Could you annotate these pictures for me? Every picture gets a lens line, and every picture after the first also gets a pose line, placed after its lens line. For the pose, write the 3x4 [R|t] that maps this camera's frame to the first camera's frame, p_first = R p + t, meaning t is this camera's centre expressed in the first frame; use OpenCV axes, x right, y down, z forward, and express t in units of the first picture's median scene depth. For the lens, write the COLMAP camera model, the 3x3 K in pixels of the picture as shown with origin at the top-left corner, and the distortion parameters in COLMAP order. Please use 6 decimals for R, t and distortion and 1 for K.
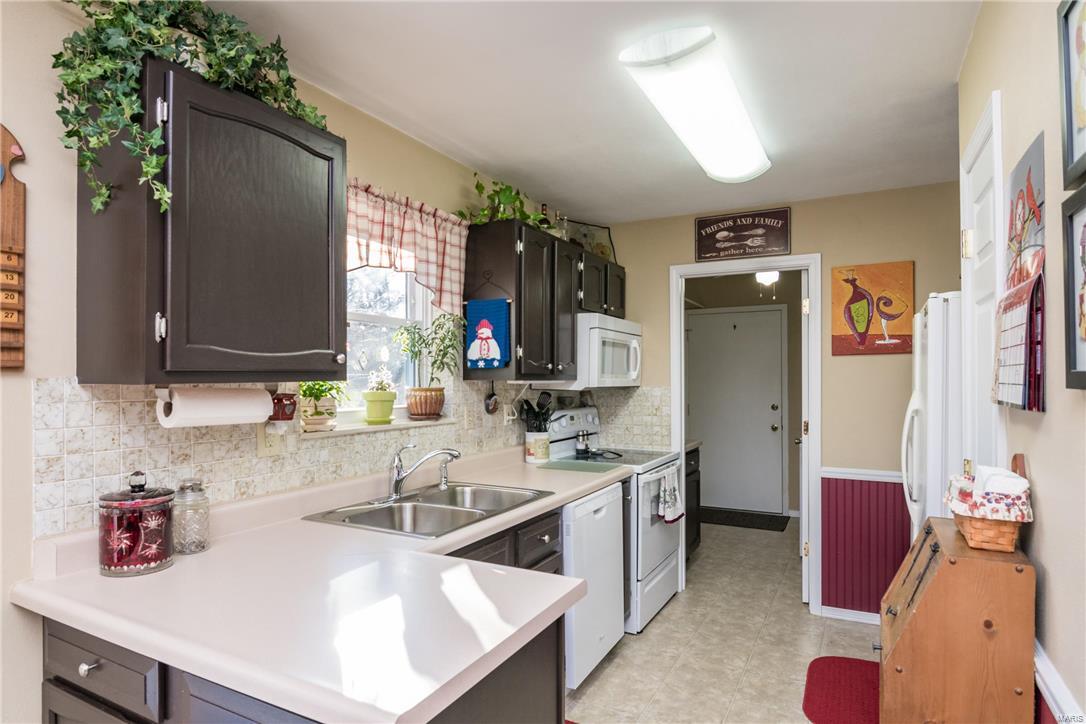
lens RADIAL K [[605.0, 0, 538.3], [0, 605.0, 372.9], [0, 0, 1]] dist [-0.001260, -0.007970]
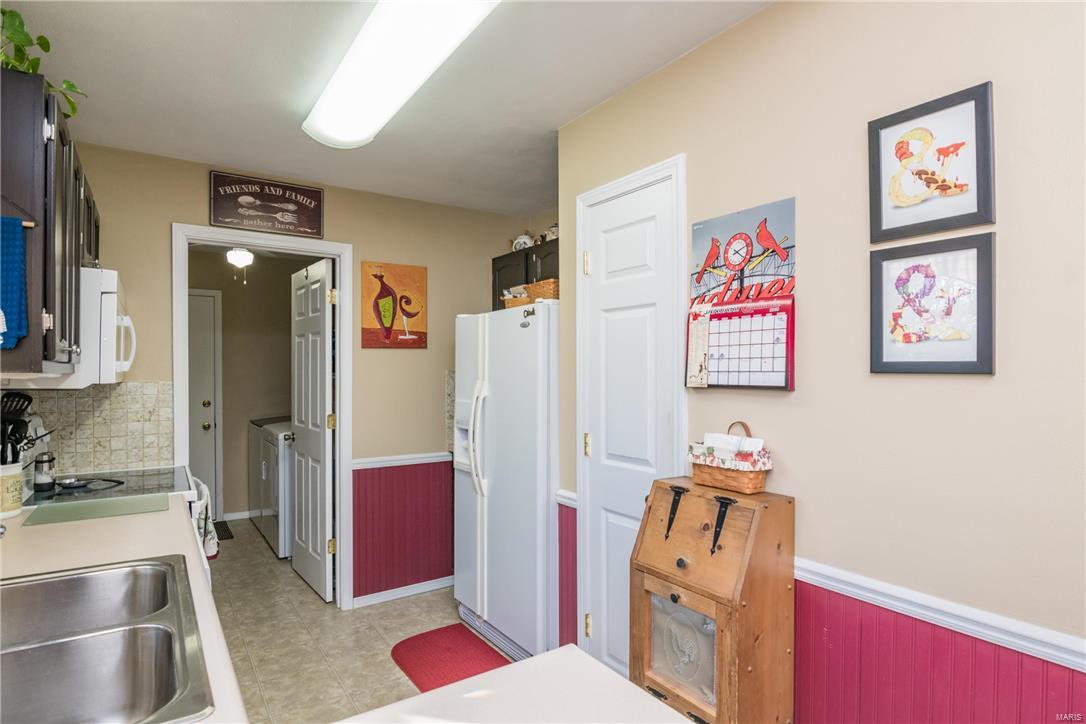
lens RADIAL K [[572.7, 0, 543.2], [0, 572.7, 371.9], [0, 0, 1]] dist [-0.005405, -0.004122]
pose [[0.475265, -0.001166, 0.879842, -0.297188], [-0.005387, 0.999977, 0.004235, 0.007962], [-0.879826, -0.006753, 0.475247, 0.388653]]
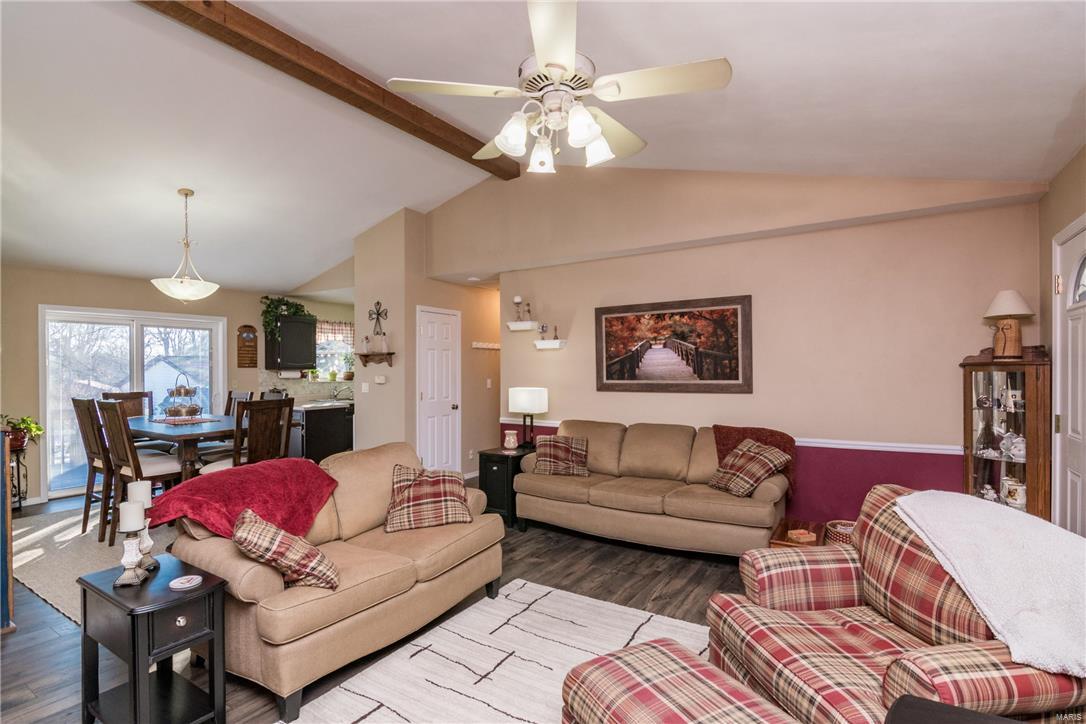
lens RADIAL K [[531.3, 0, 537.2], [0, 531.3, 369.2], [0, 0, 1]] dist [-0.001341, -0.003784]
pose [[0.995639, -0.000172, -0.093290, 1.226754], [0.000752, 0.999981, 0.006175, -0.008529], [0.093287, -0.006218, 0.995620, -2.035063]]
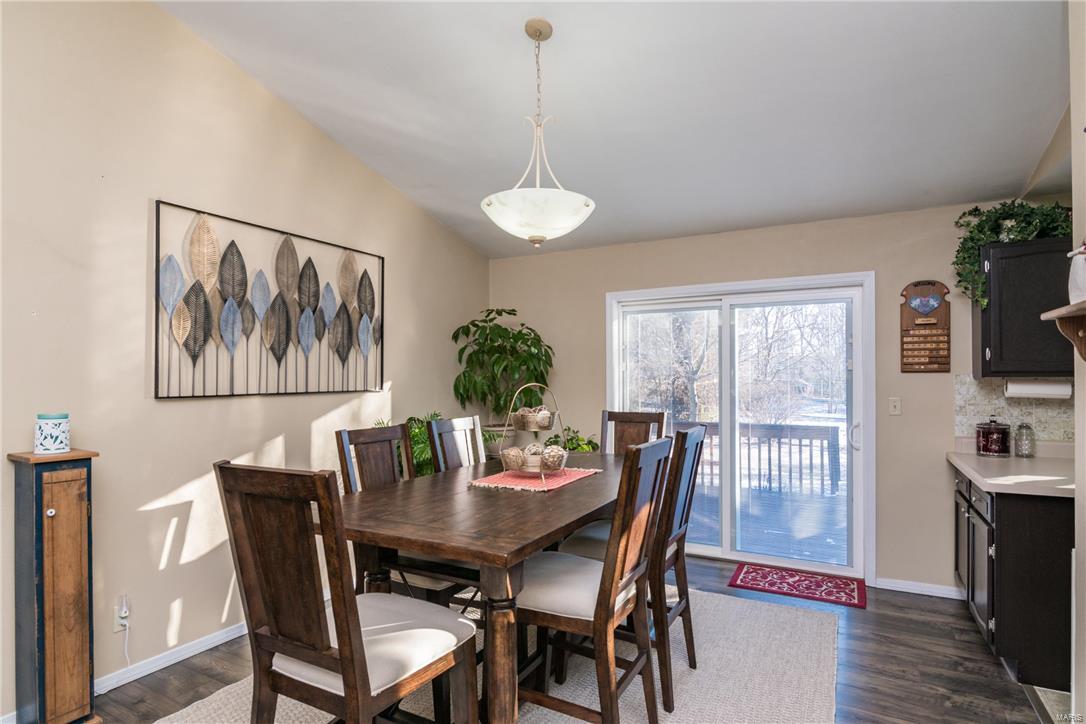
lens RADIAL K [[605.0, 0, 540.5], [0, 605.0, 372.7], [0, 0, 1]] dist [-0.001260, -0.007970]
pose [[0.004846, -0.009965, -0.999939, 0.929467], [0.007544, 0.999922, -0.009929, 0.006718], [0.999960, -0.007495, 0.004920, -0.422167]]
